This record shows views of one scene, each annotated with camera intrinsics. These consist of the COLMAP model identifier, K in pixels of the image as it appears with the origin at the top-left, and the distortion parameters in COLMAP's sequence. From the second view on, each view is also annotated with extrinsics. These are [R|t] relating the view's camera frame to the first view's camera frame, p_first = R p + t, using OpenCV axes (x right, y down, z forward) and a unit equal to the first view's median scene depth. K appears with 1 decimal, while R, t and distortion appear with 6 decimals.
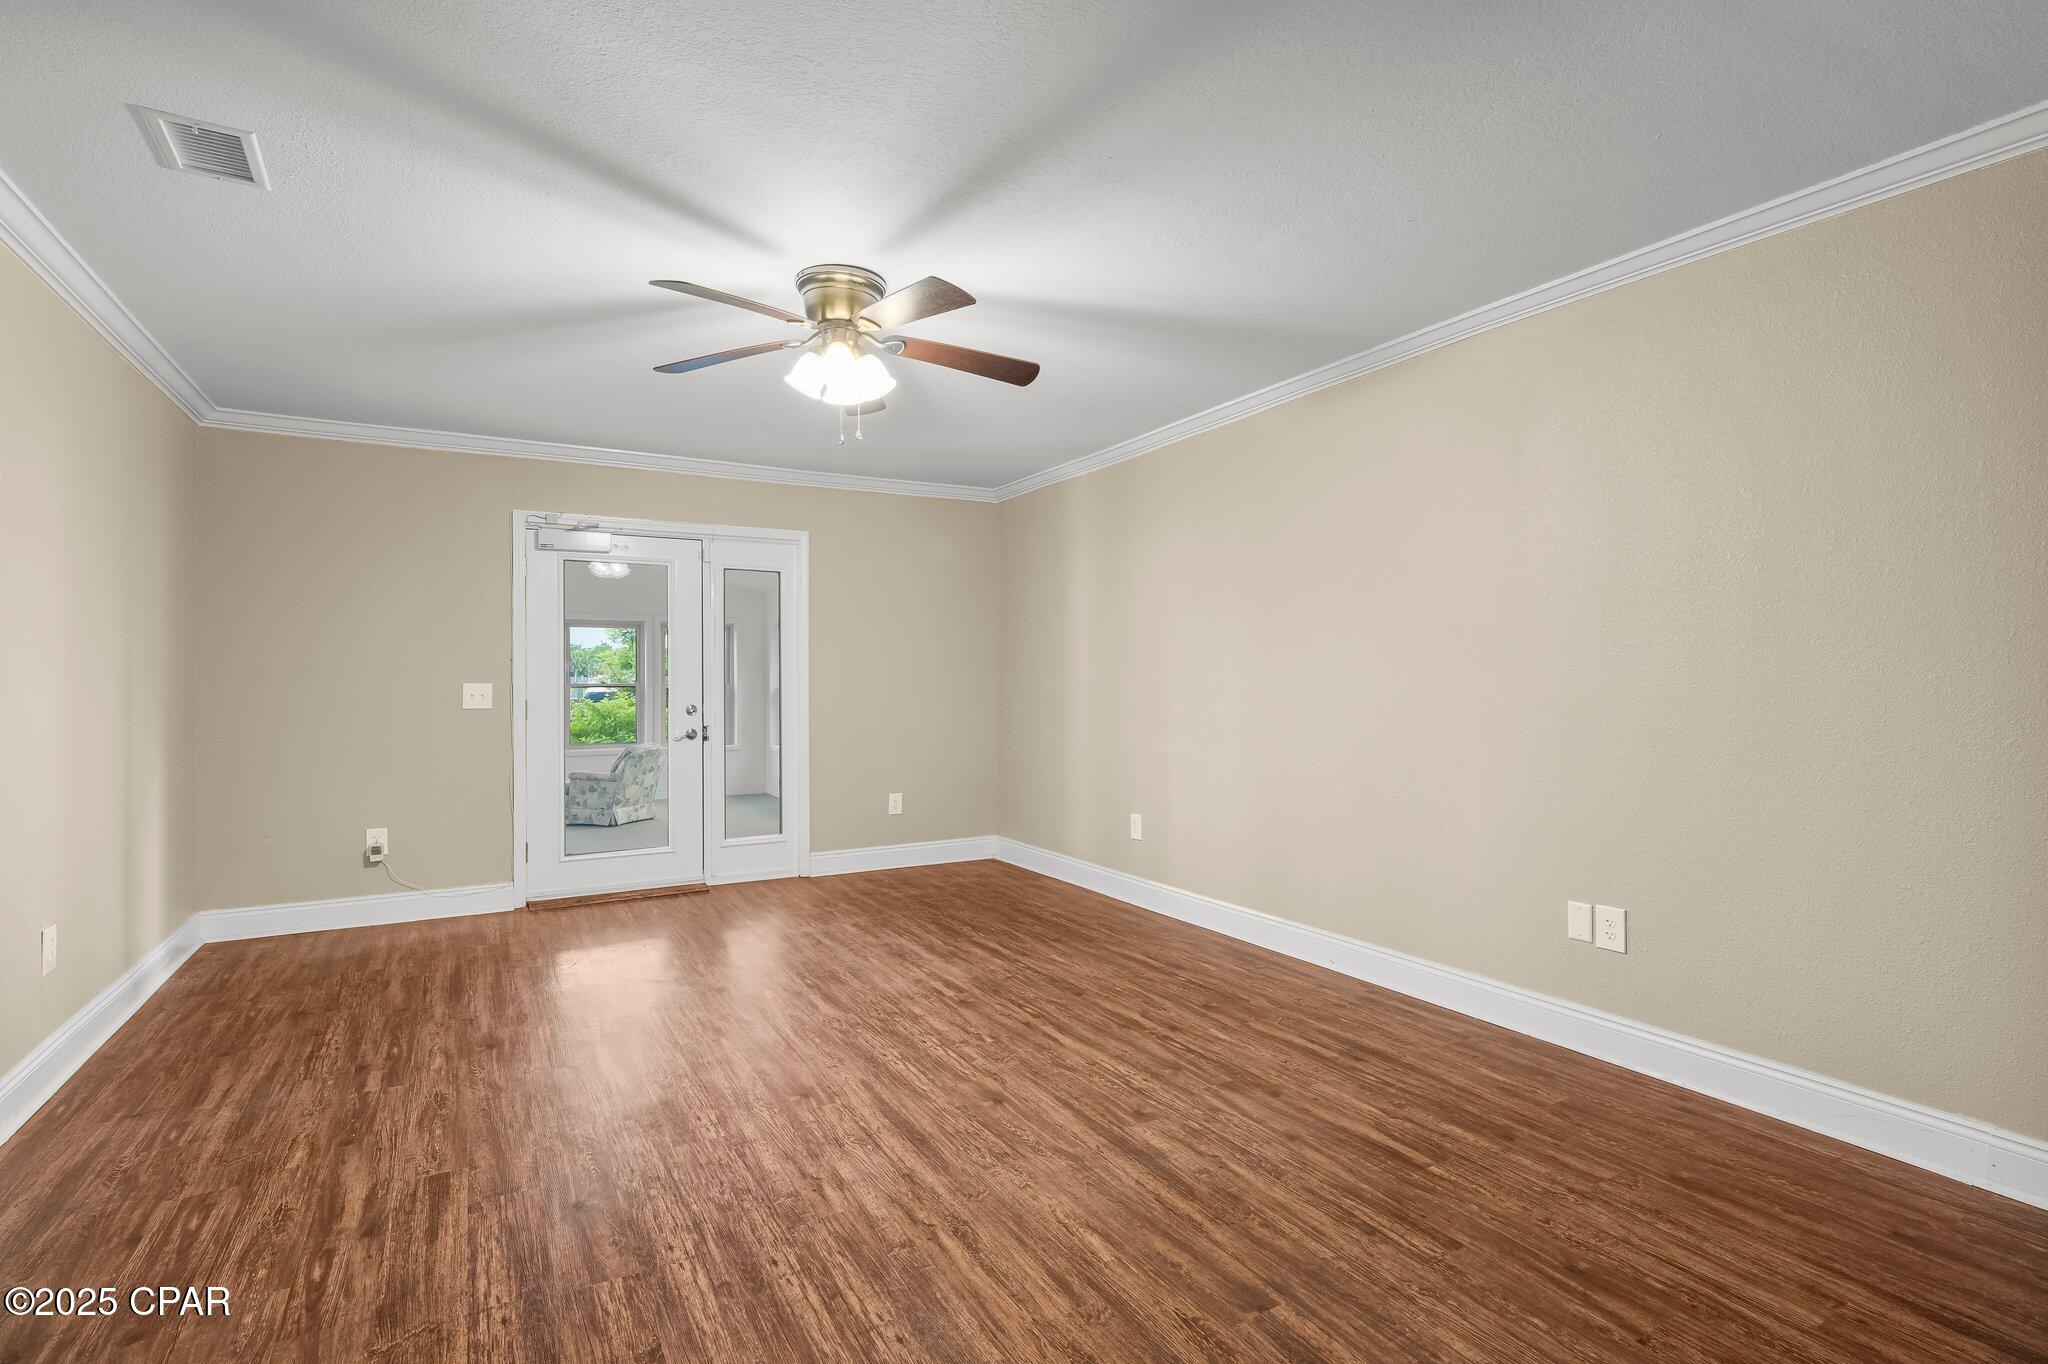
lens RADIAL K [[991.5, 0, 1017.0], [0, 991.5, 676.6], [0, 0, 1]] dist [-0.001128, -0.000351]
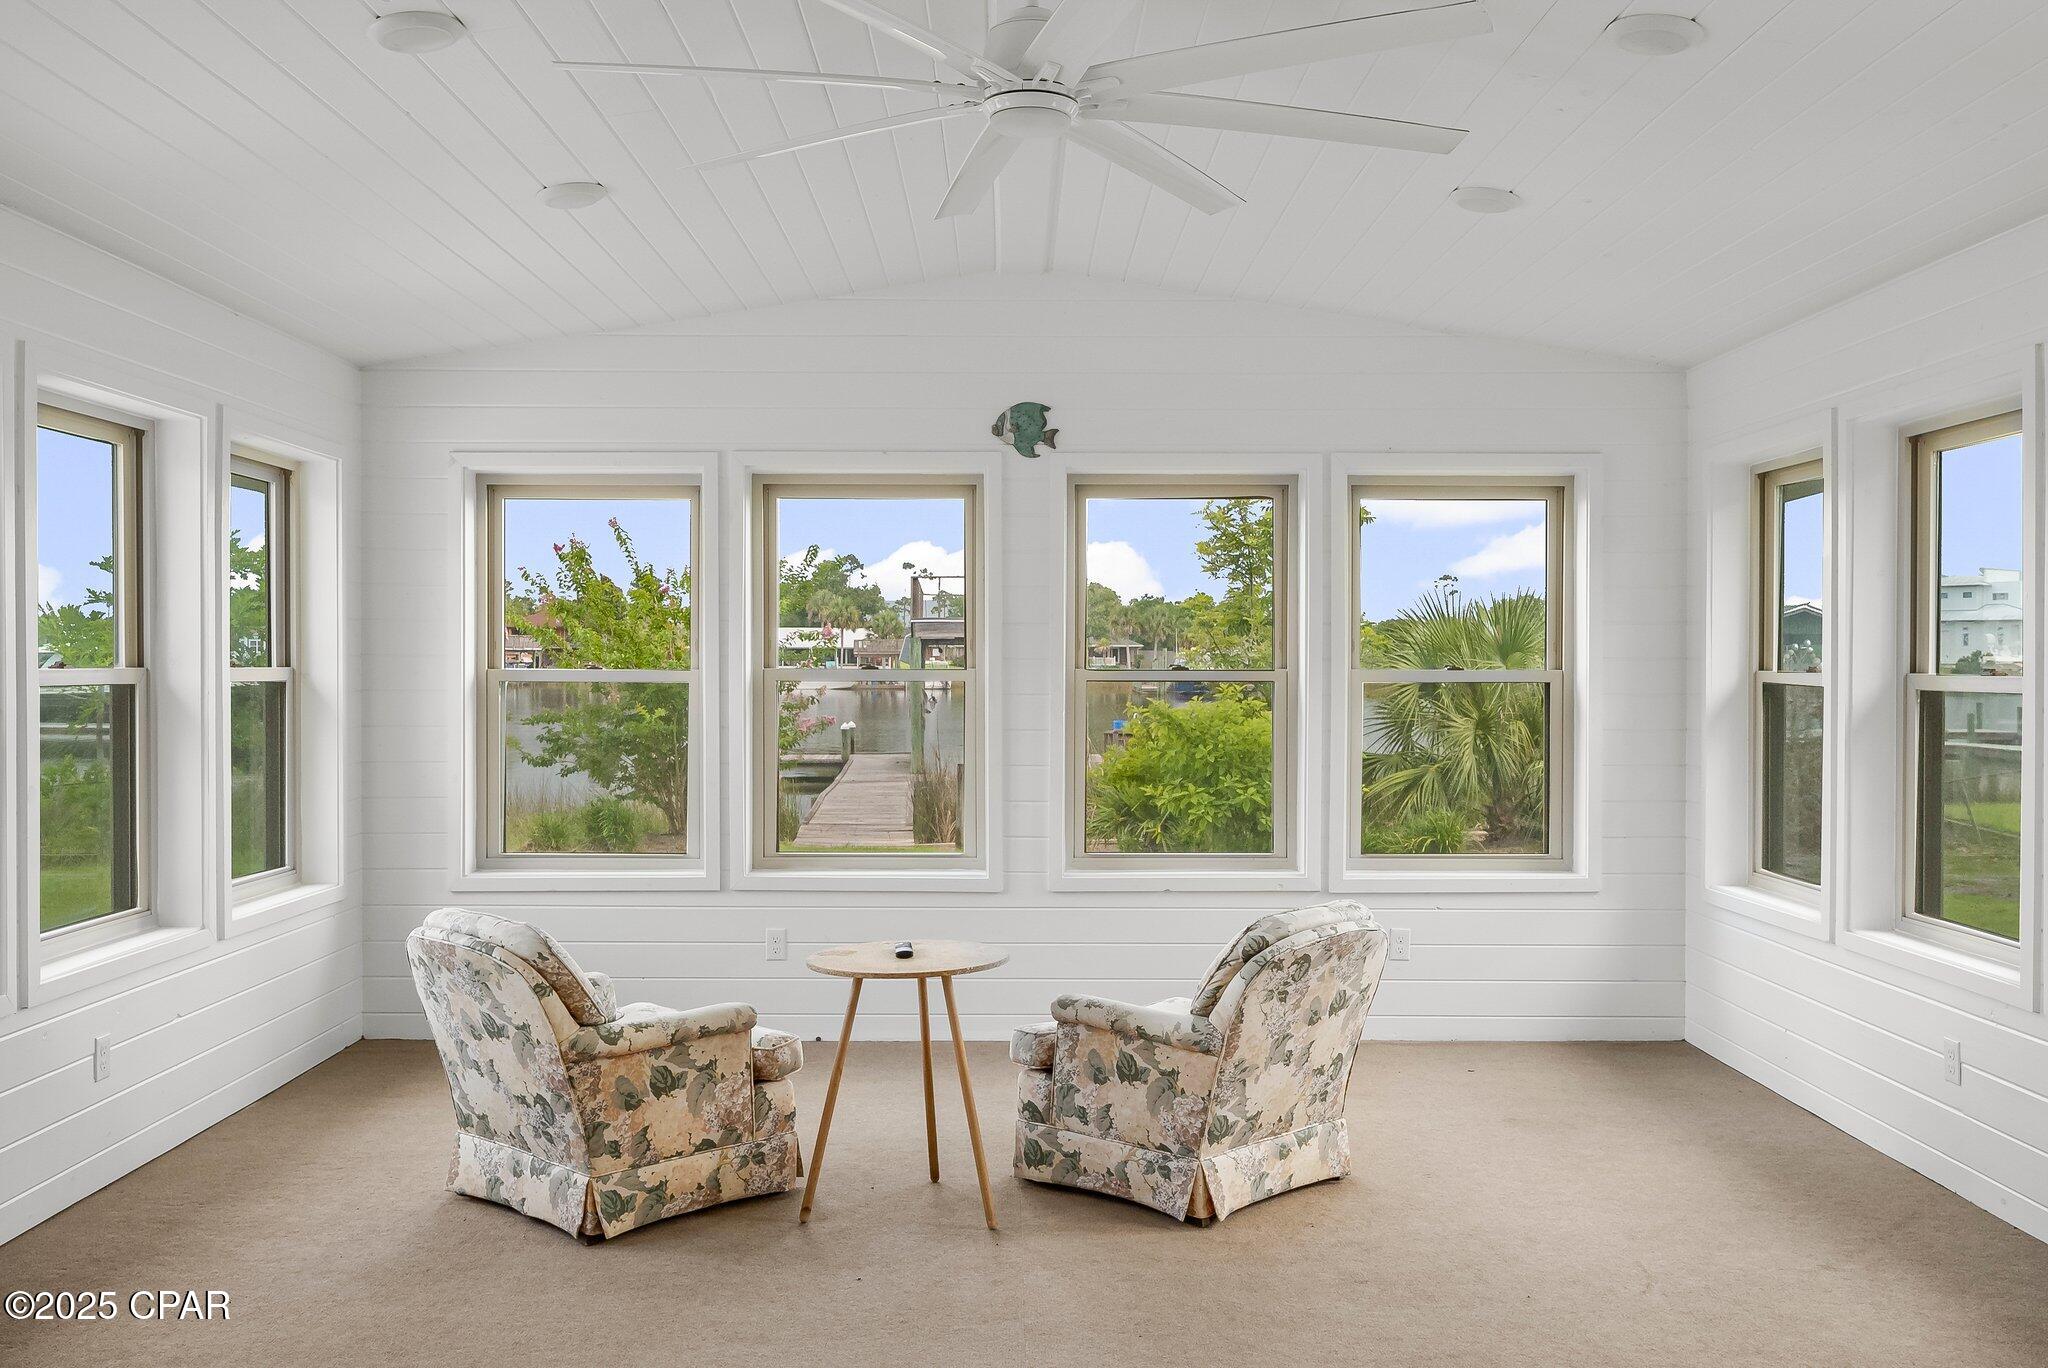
lens RADIAL K [[1743.8, 0, 1024.0], [0, 1743.8, 684.0], [0, 0, 1]] dist [-0.001143, -0.000240]
pose [[0.879496, 0.009654, -0.475809, -0.230175], [-0.000415, 0.999809, 0.019518, 0.000656], [0.475907, -0.016968, 0.879332, 0.573393]]
